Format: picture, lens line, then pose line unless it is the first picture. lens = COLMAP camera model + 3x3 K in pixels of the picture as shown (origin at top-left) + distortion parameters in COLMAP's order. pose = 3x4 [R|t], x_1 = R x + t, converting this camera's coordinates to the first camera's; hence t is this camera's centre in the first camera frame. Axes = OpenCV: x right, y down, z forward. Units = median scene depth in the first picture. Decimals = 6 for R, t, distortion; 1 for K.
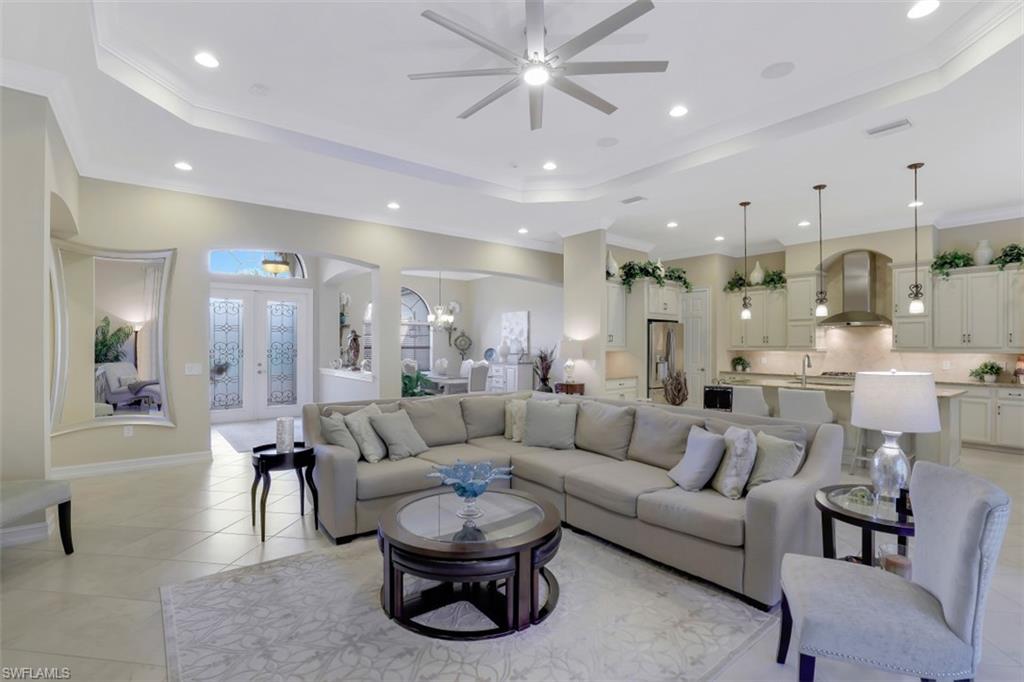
lens RADIAL K [[482.2, 0, 511.5], [0, 482.2, 344.1], [0, 0, 1]] dist [-0.002285, -0.000400]
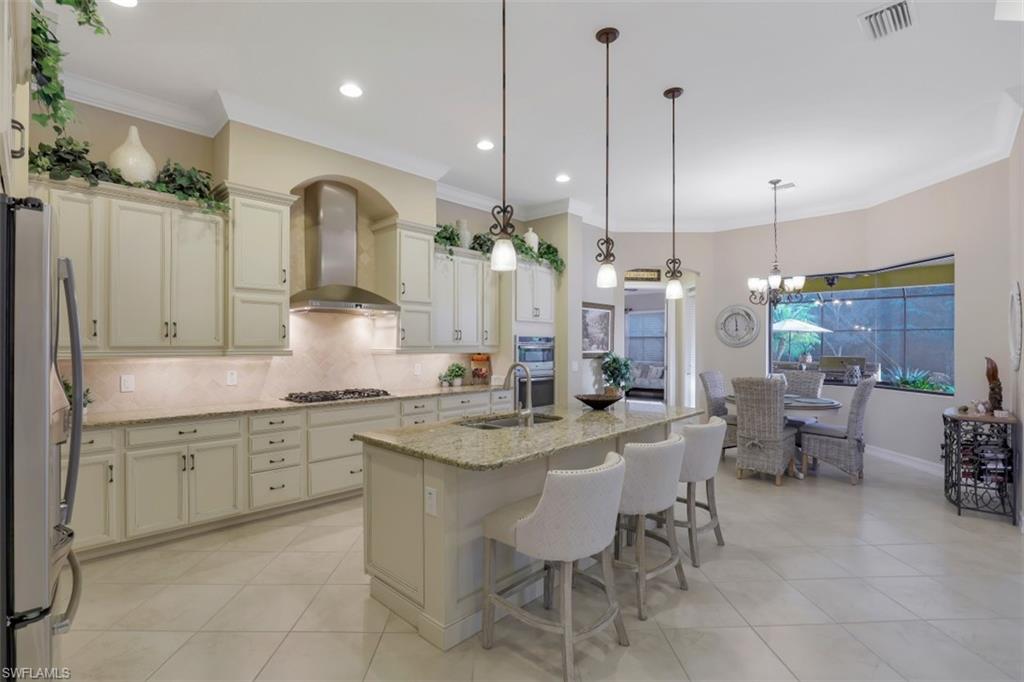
lens RADIAL K [[482.2, 0, 510.1], [0, 482.2, 343.2], [0, 0, 1]] dist [-0.002285, -0.000400]
pose [[-0.118050, 0.001683, 0.993006, 0.115896], [-0.003446, 0.999992, -0.002104, 0.002041], [-0.993002, -0.003671, -0.118044, 0.920006]]
